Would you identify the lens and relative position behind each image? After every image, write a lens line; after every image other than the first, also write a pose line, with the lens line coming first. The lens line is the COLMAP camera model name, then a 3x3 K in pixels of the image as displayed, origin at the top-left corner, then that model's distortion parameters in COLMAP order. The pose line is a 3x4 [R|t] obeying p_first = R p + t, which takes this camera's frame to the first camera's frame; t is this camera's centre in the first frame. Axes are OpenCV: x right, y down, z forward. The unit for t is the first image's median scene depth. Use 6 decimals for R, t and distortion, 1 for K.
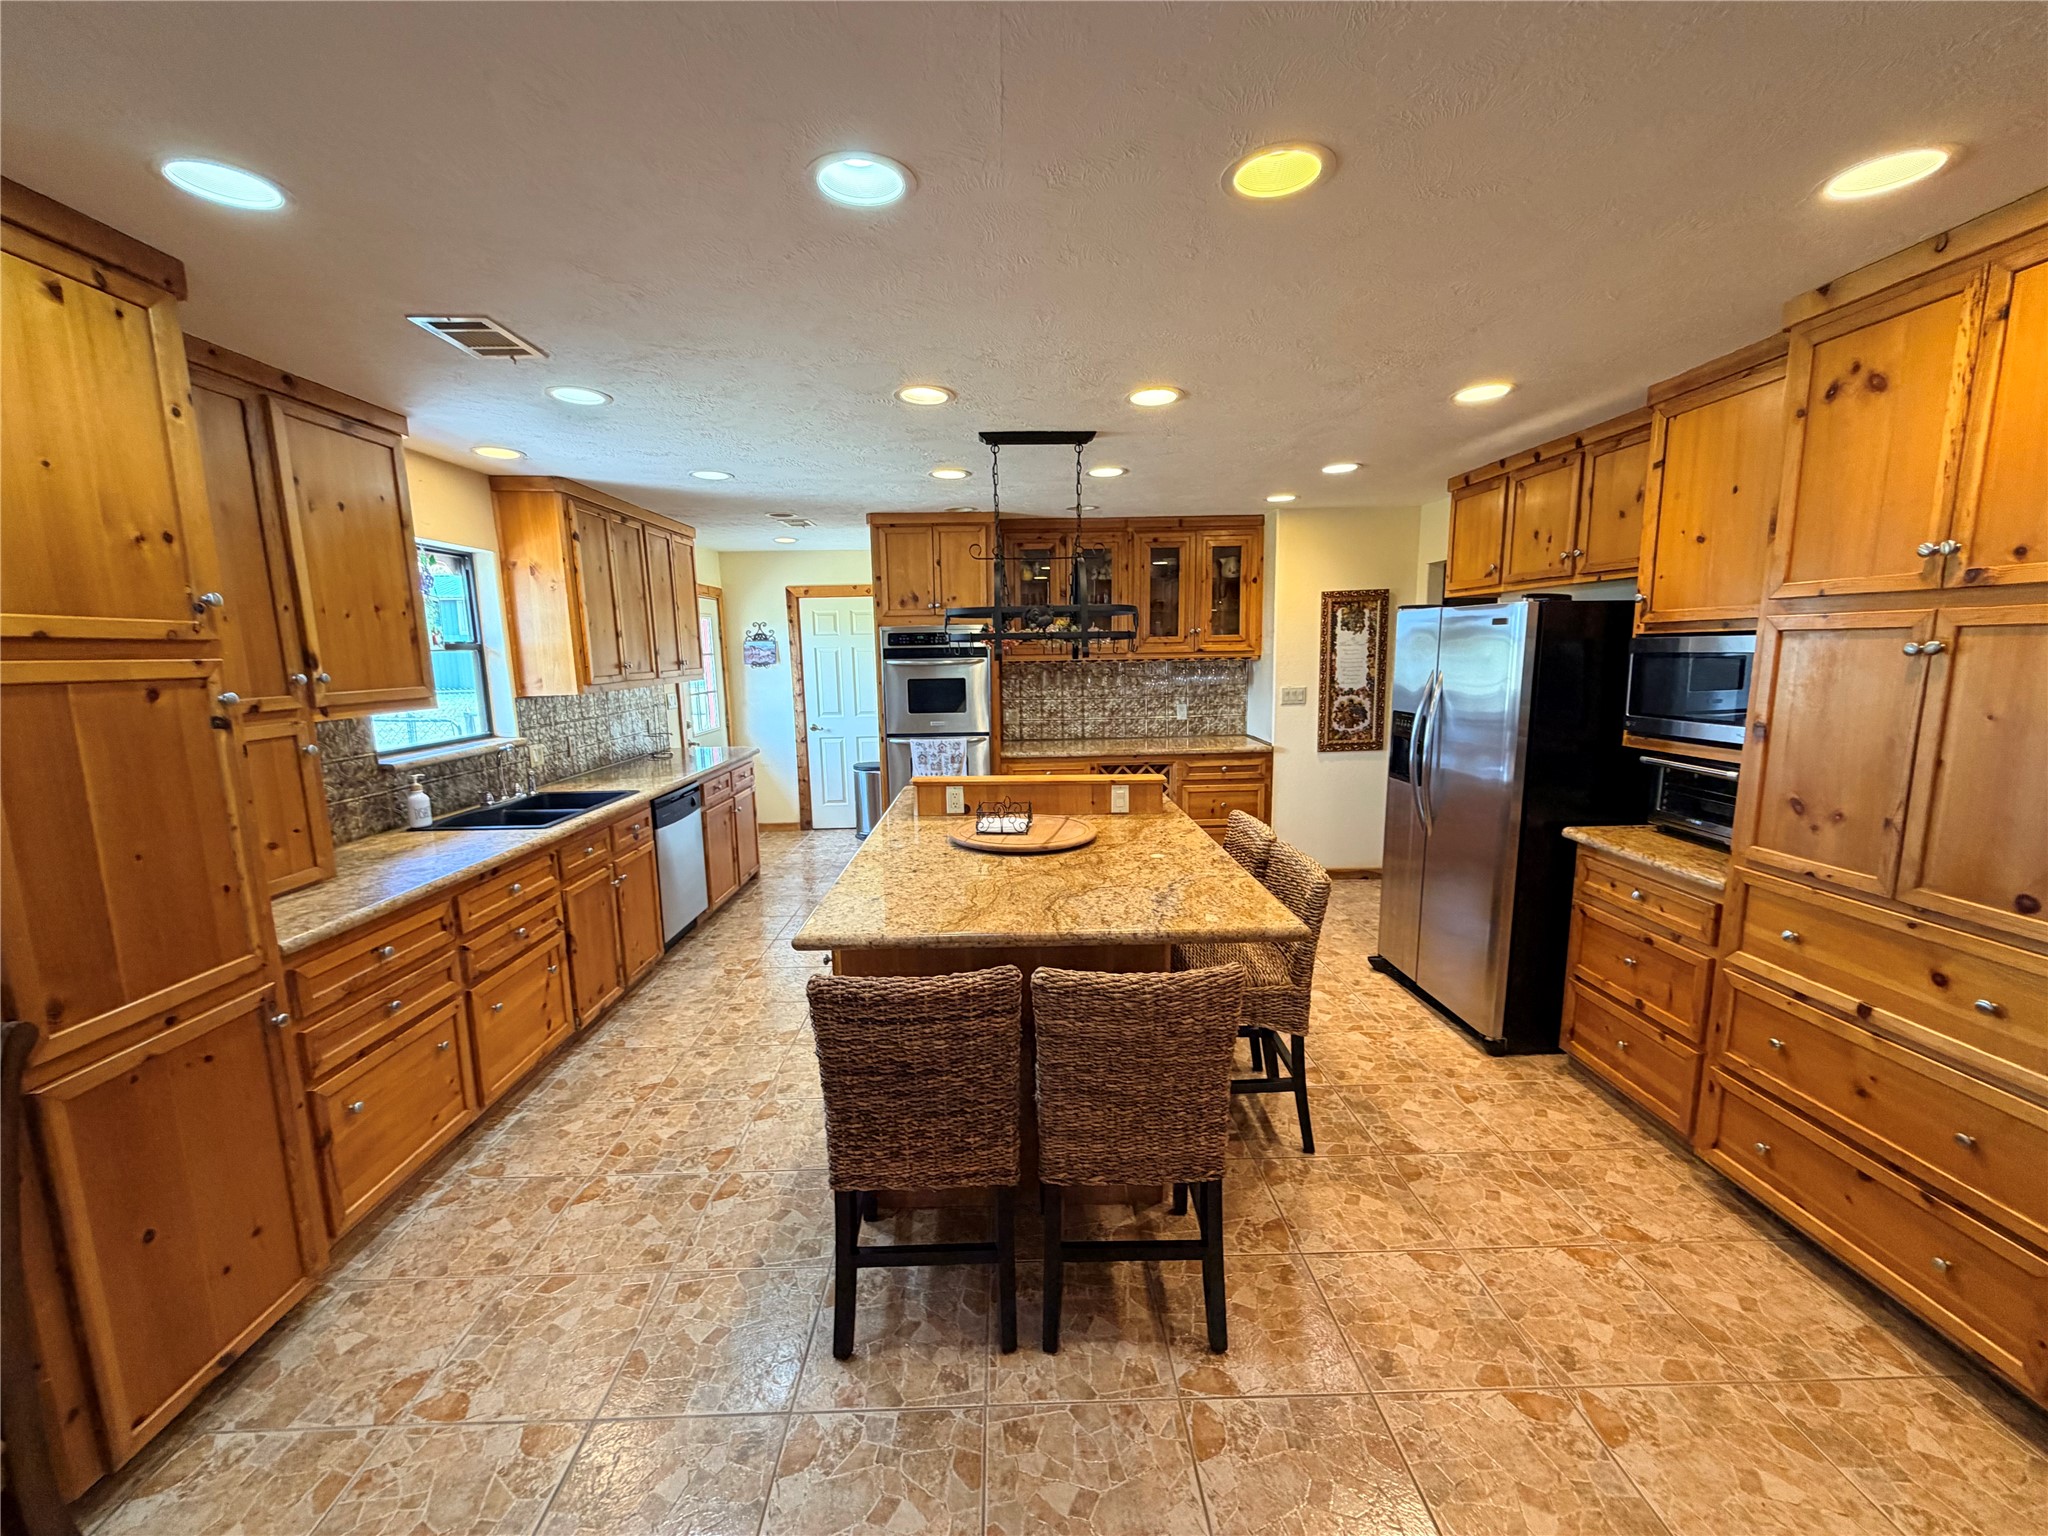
lens RADIAL K [[818.0, 0, 1018.8], [0, 818.0, 767.0], [0, 0, 1]] dist [-0.000778, 0.000190]
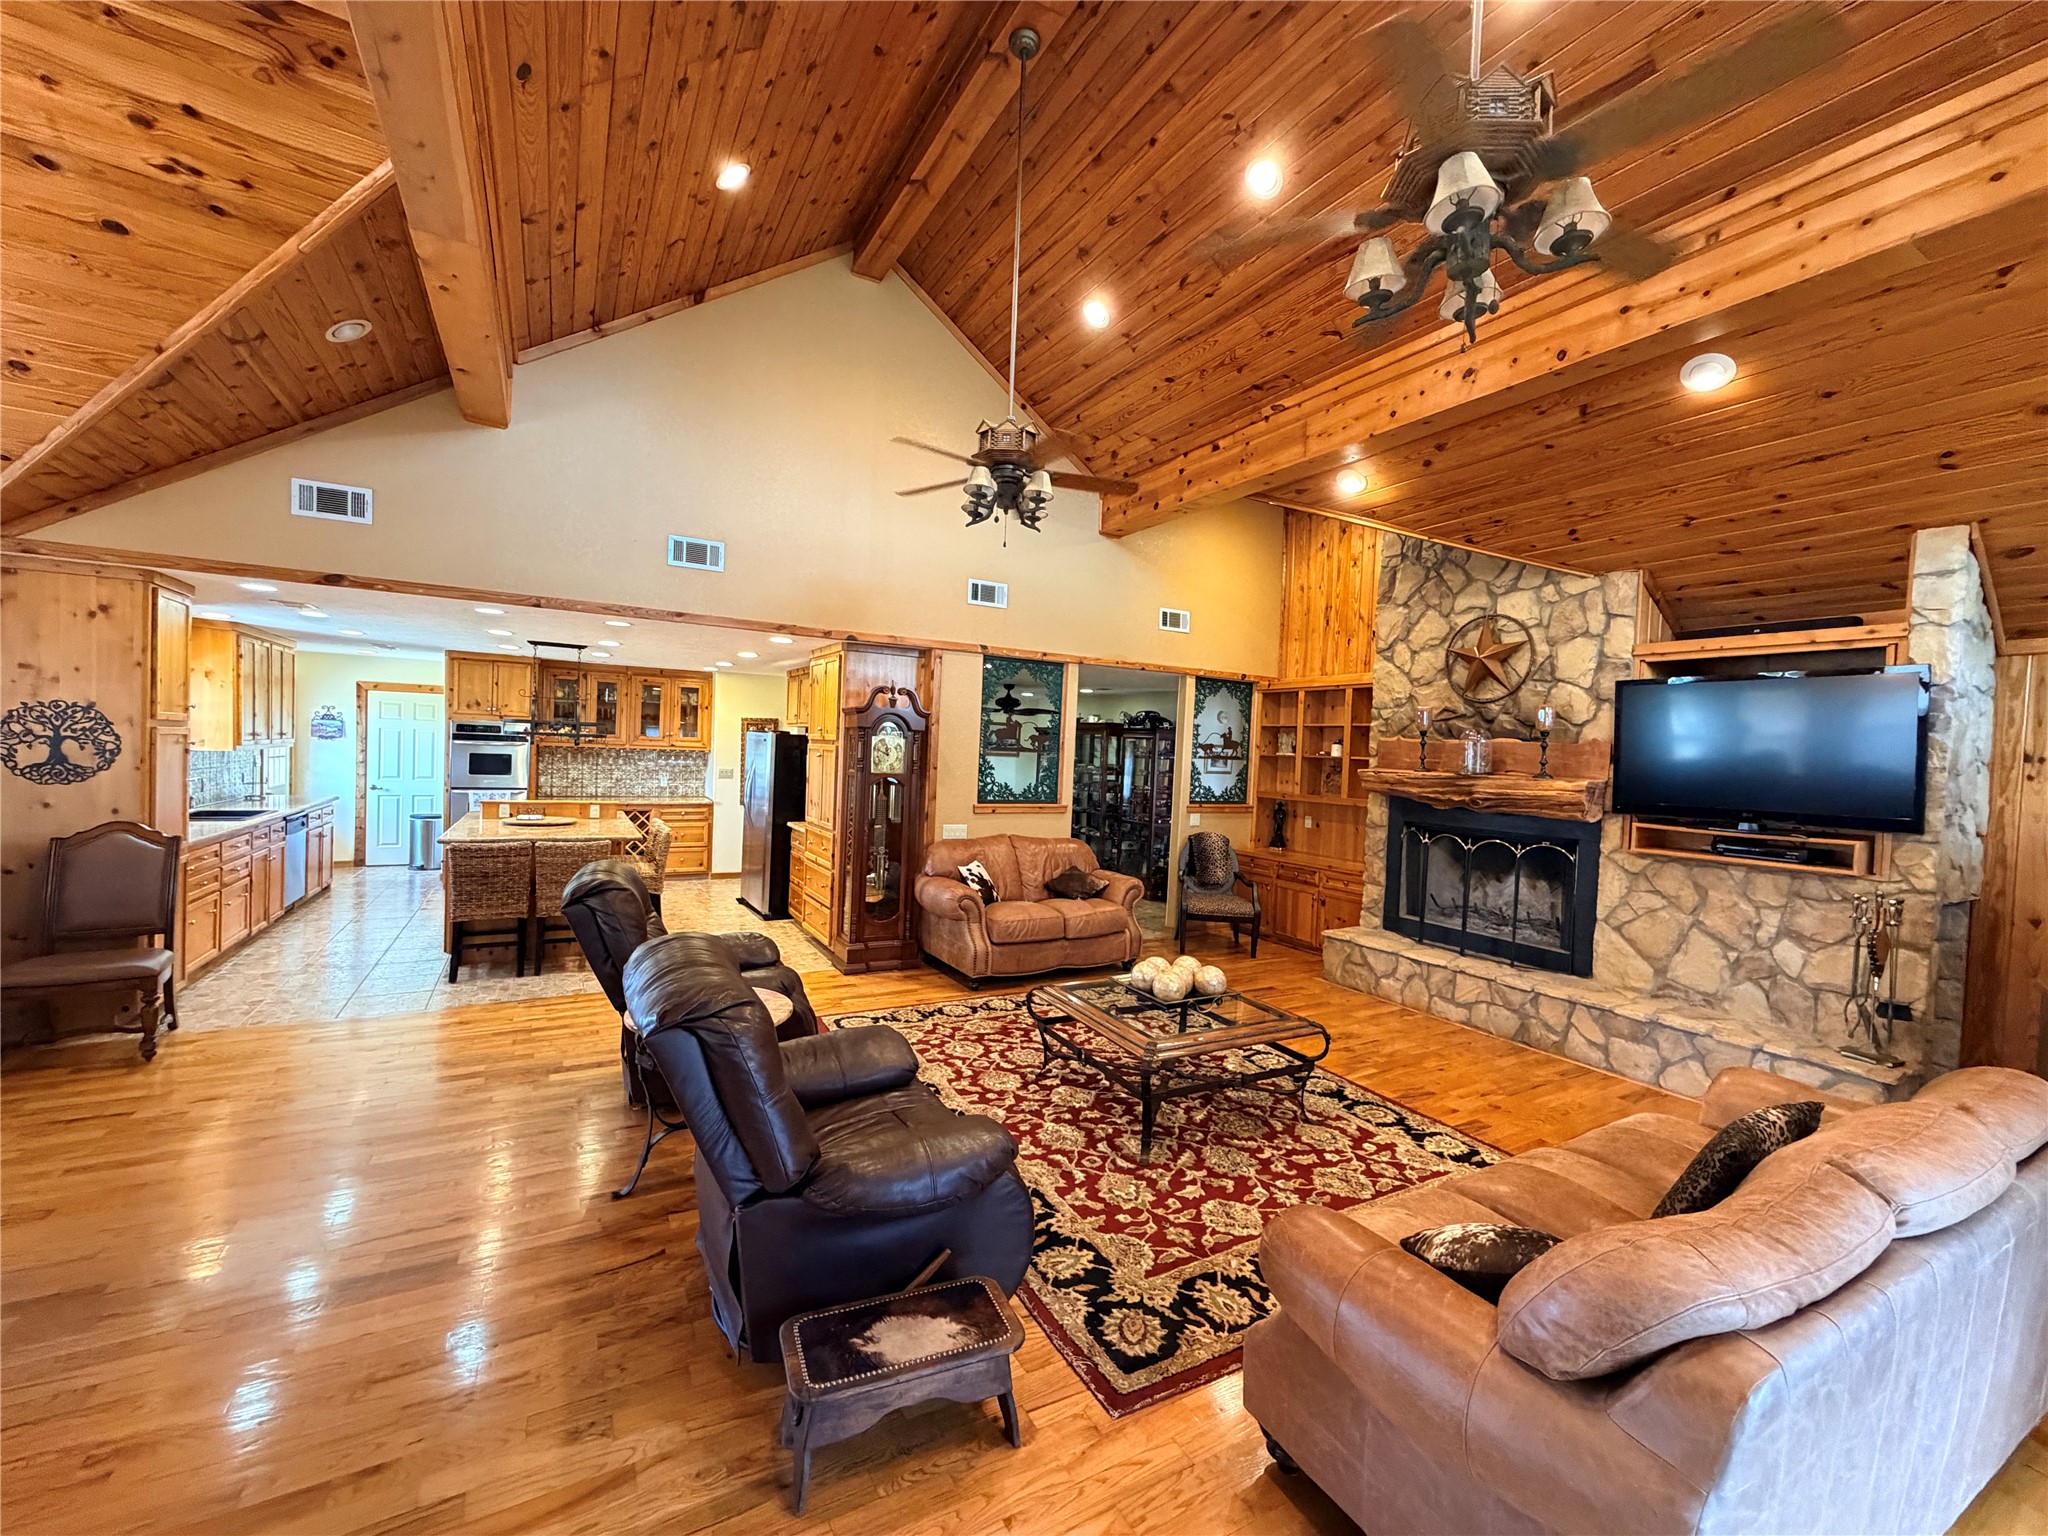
lens RADIAL K [[818.0, 0, 1018.2], [0, 818.0, 771.2], [0, 0, 1]] dist [-0.000778, 0.000190]
pose [[0.878626, 0.039913, 0.475839, 0.074318], [0.013857, 0.993950, -0.108960, 0.184066], [-0.477309, 0.102328, 0.872757, -1.422812]]
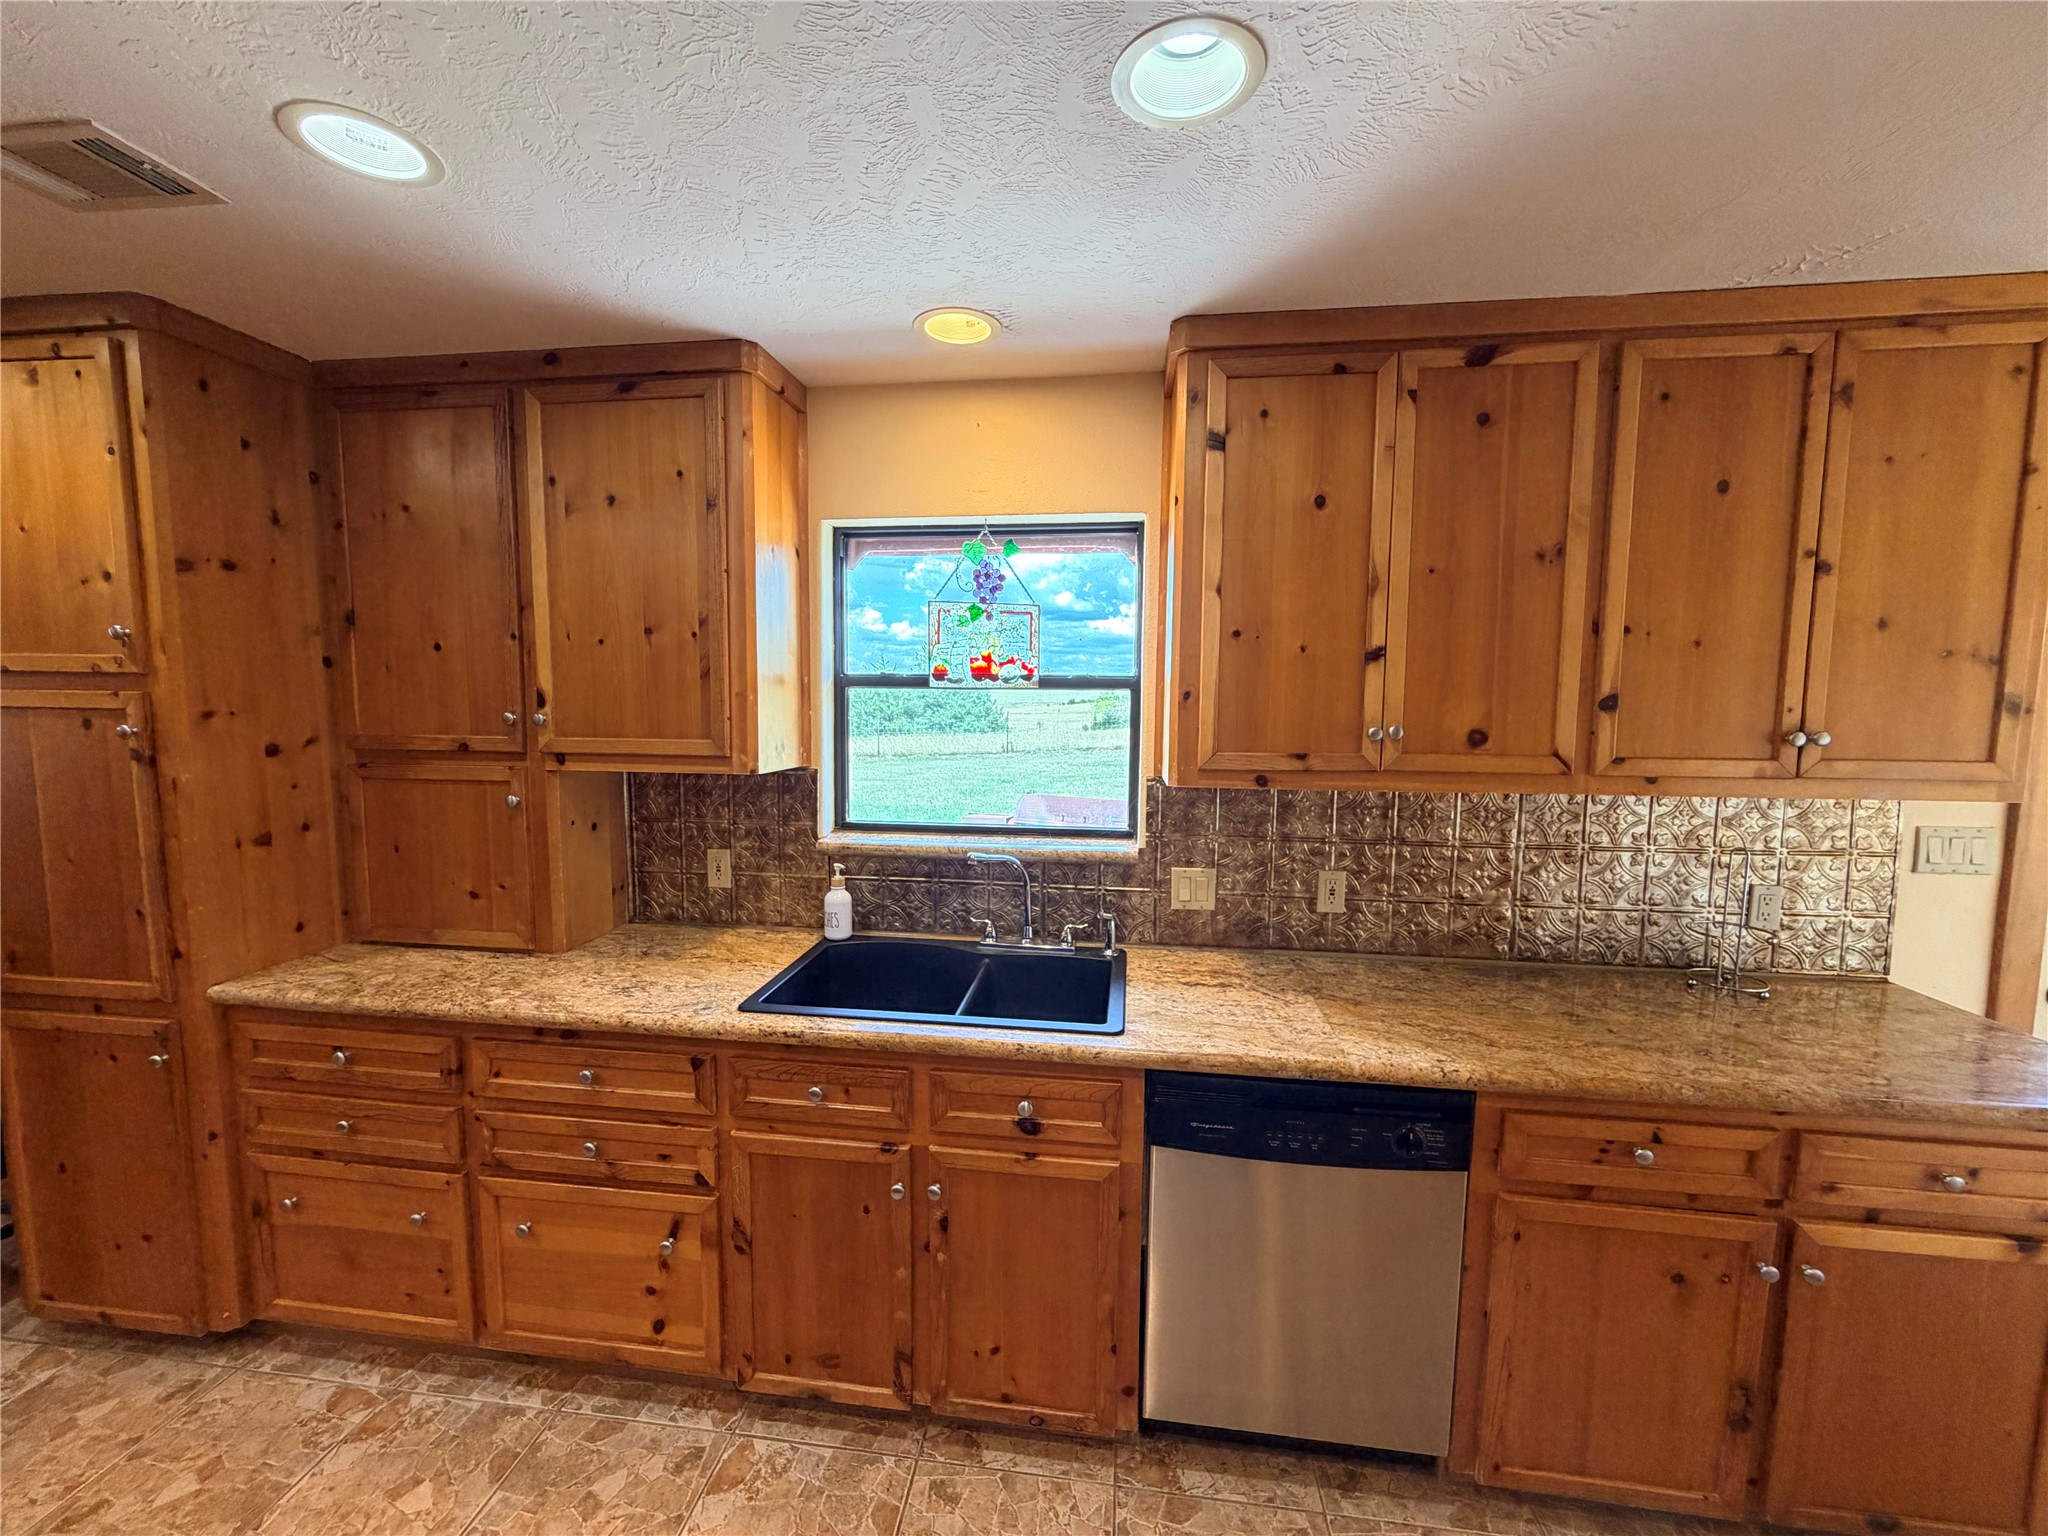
lens RADIAL K [[818.0, 0, 1018.2], [0, 818.0, 771.8], [0, 0, 1]] dist [-0.000778, 0.000190]
pose [[-0.149030, 0.113530, -0.982294, -0.079370], [-0.149634, 0.979358, 0.135893, -0.182686], [0.977446, 0.167237, -0.128965, 1.203294]]
